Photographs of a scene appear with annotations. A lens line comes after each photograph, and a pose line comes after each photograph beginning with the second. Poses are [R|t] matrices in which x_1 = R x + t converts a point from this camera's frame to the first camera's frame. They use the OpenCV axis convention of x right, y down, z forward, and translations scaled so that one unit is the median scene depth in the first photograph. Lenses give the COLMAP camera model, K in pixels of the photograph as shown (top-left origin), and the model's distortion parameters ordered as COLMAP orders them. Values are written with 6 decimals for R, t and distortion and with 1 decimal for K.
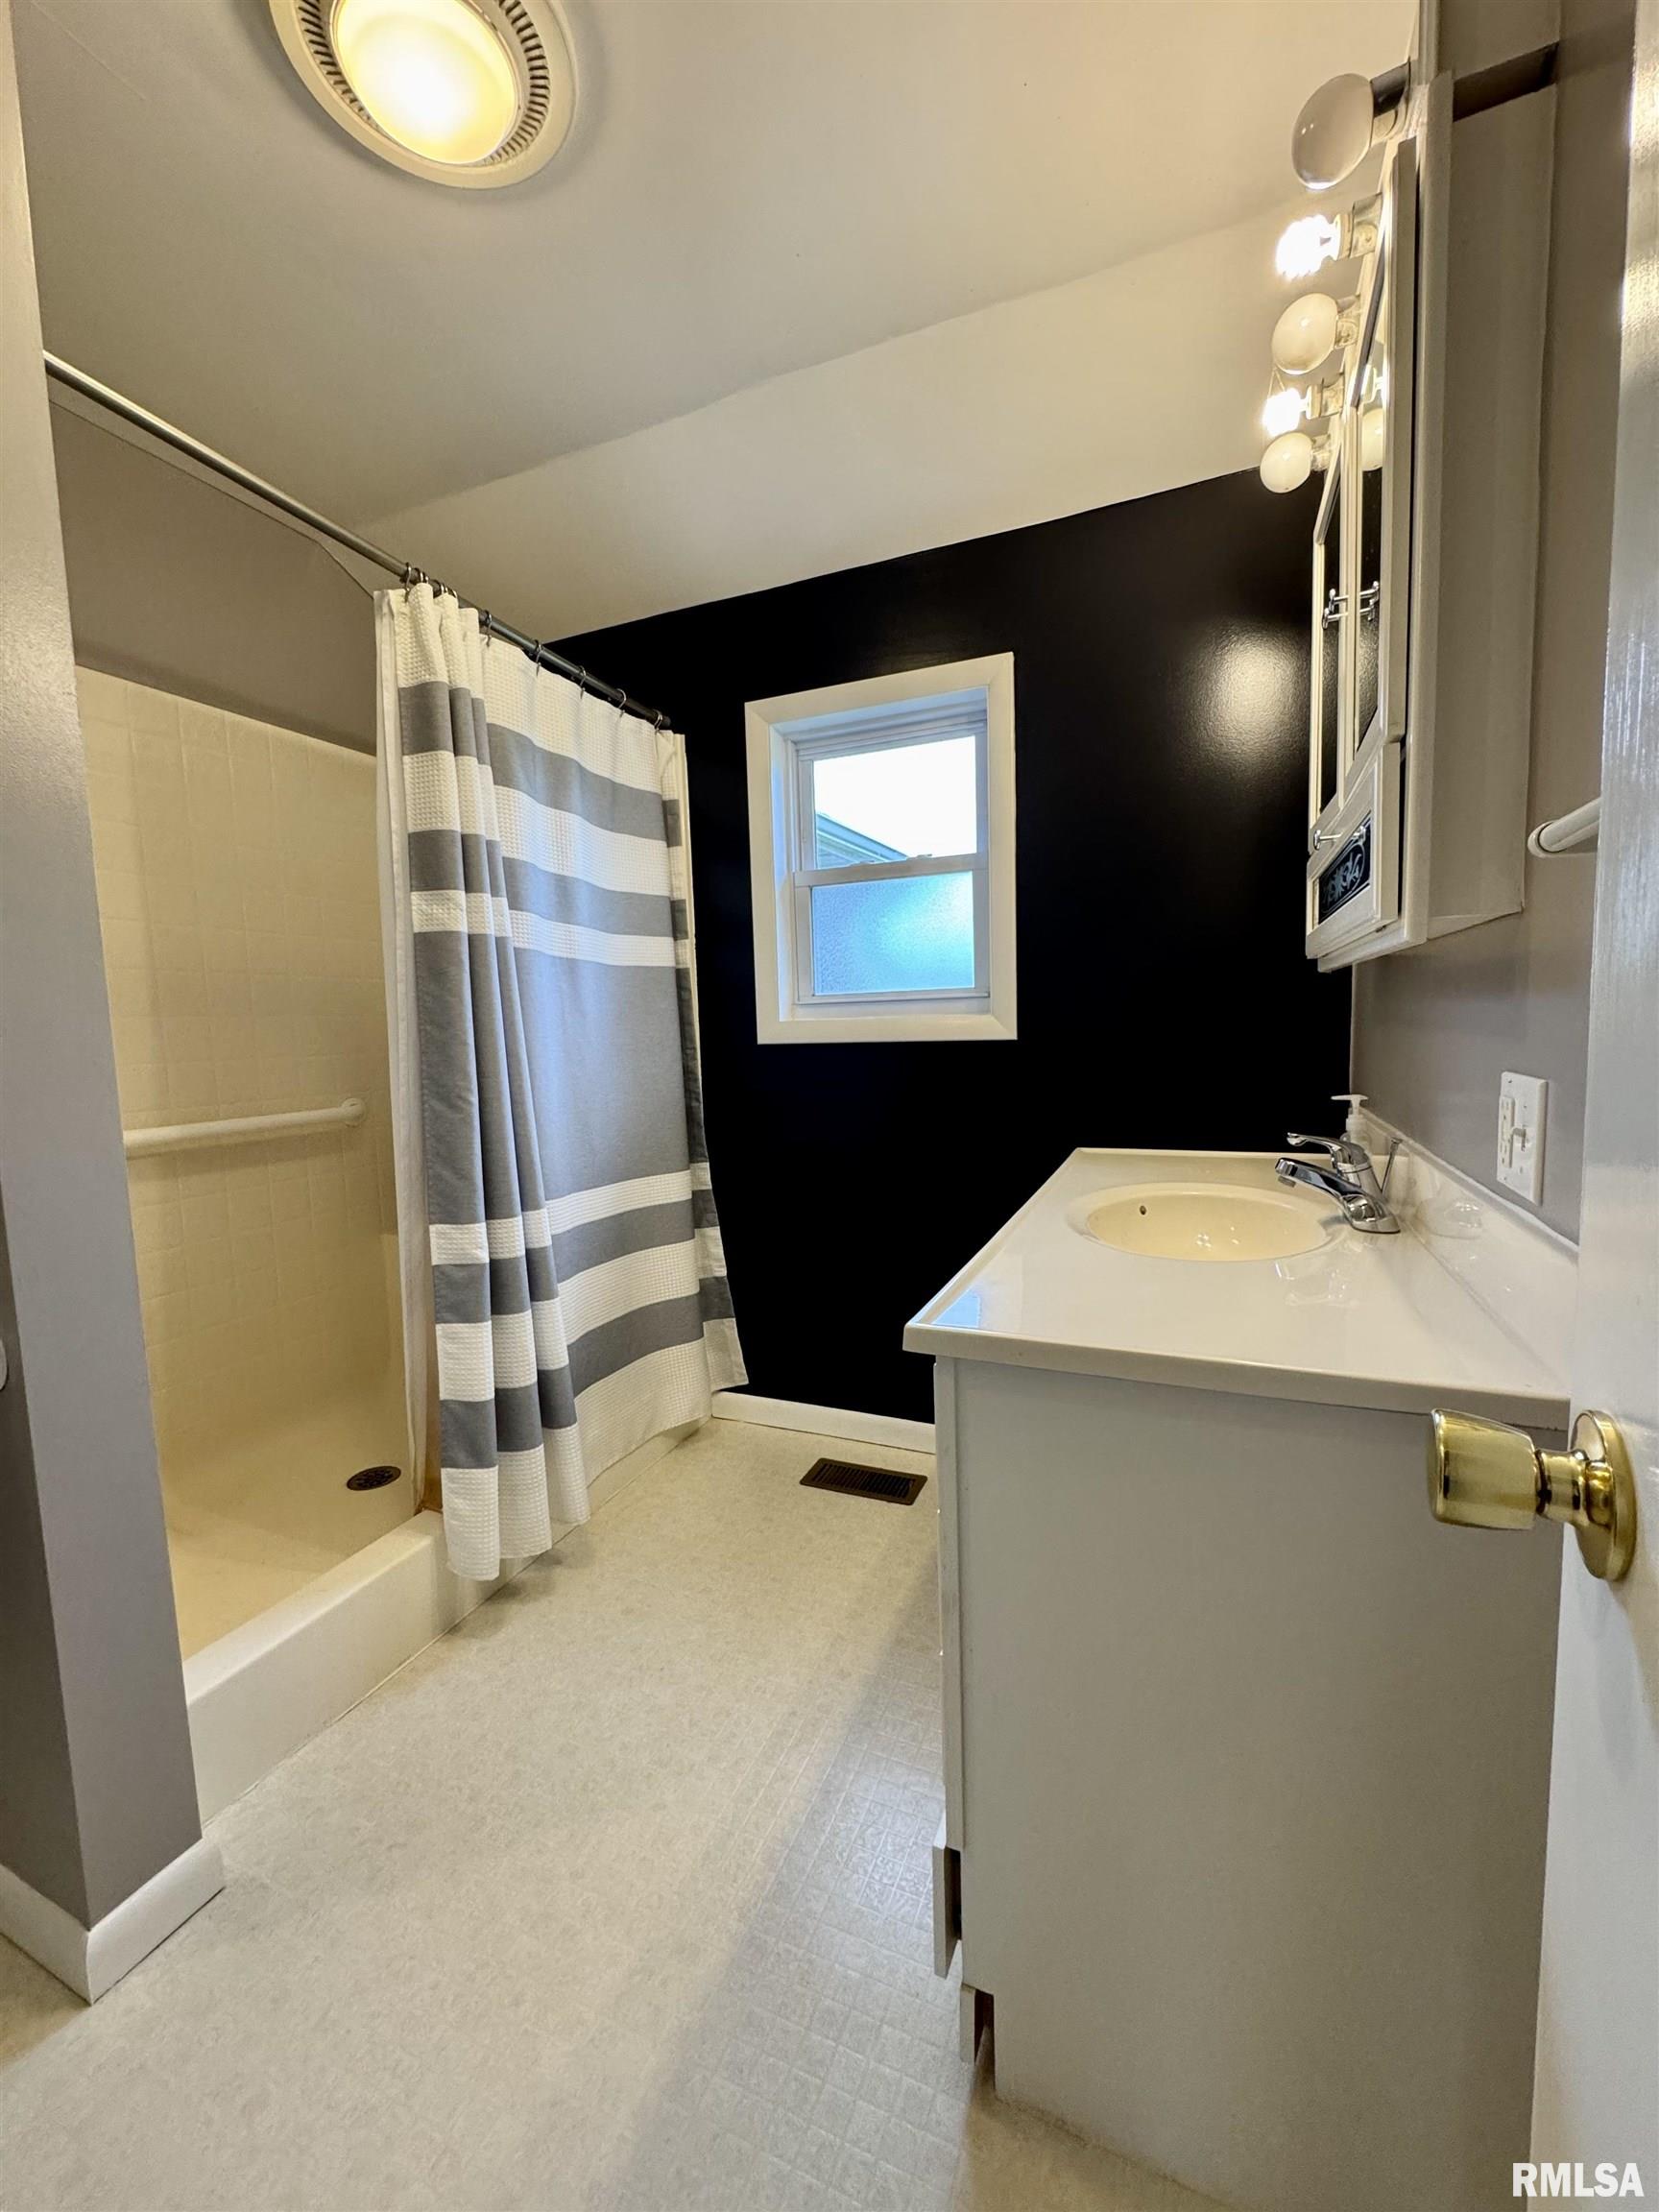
lens RADIAL K [[905.3, 0, 820.7], [0, 905.3, 1107.3], [0, 0, 1]] dist [0.002460, -0.001111]
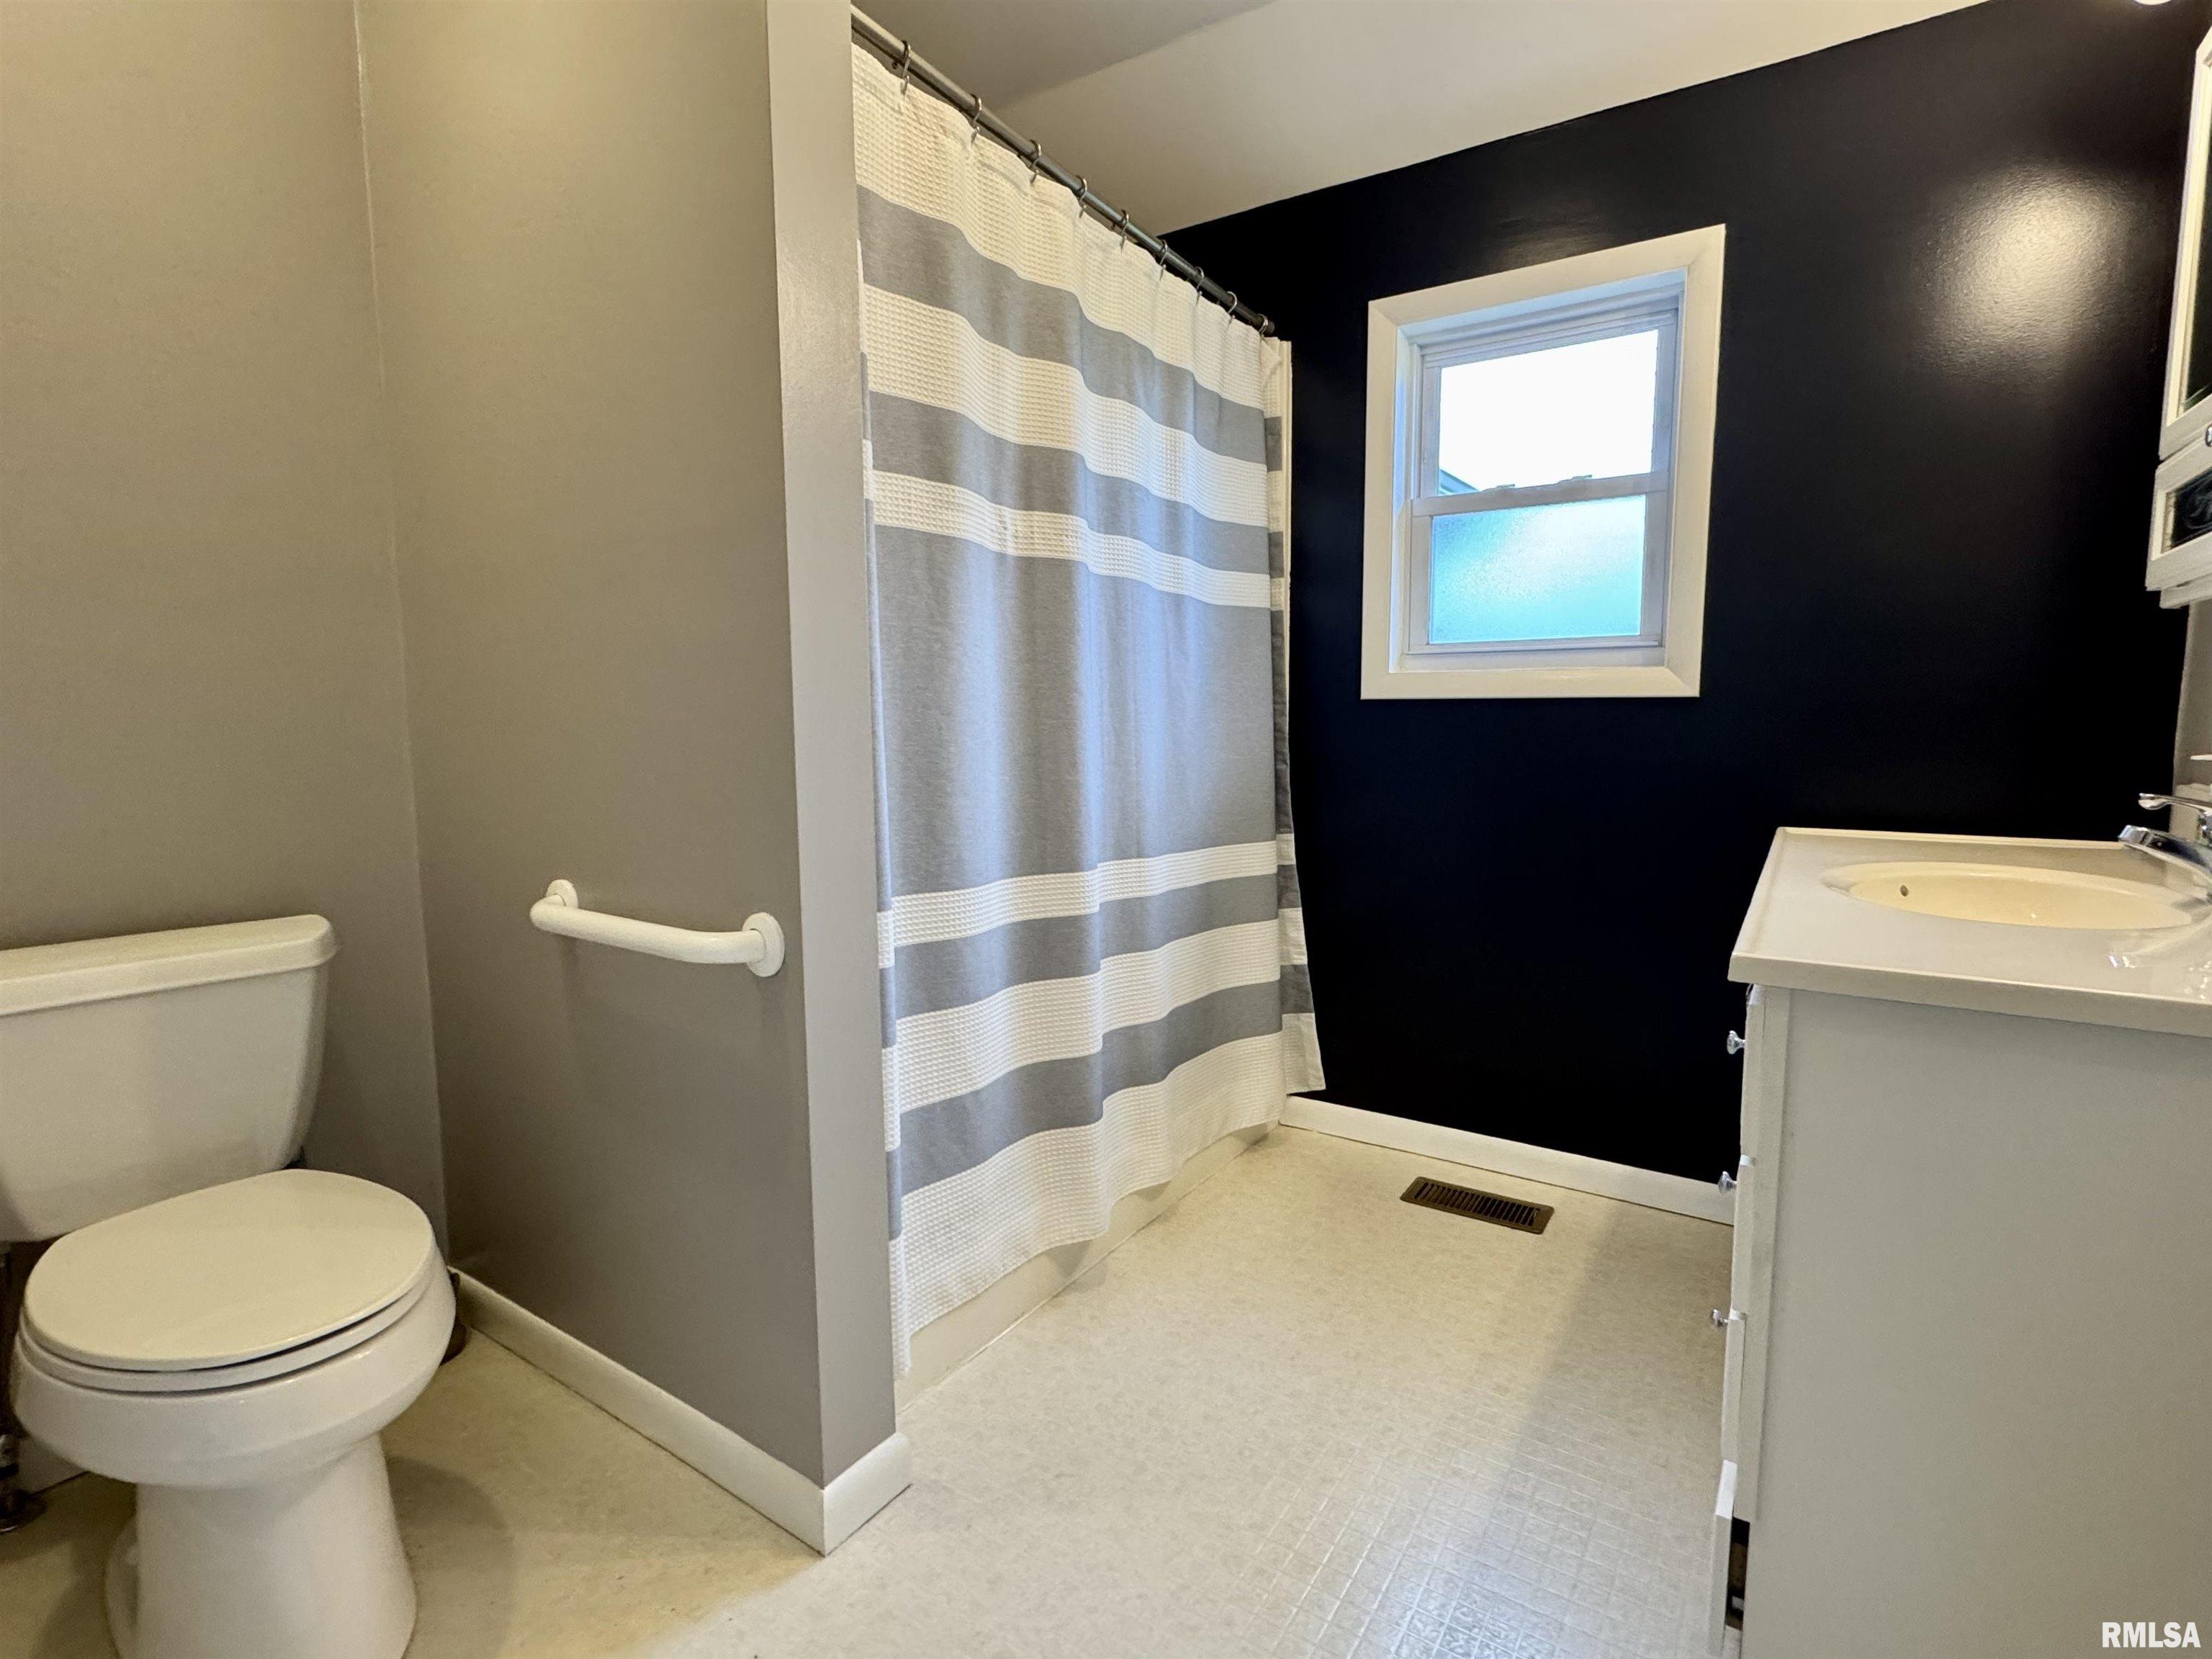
lens RADIAL K [[1098.7, 0, 1108.0], [0, 1098.7, 828.3], [0, 0, 1]] dist [0.005861, 0.001747]
pose [[0.983752, 0.044151, -0.174022, -0.127550], [-0.040504, 0.998880, 0.024452, 0.040405], [0.174906, -0.017006, 0.984438, -0.086962]]
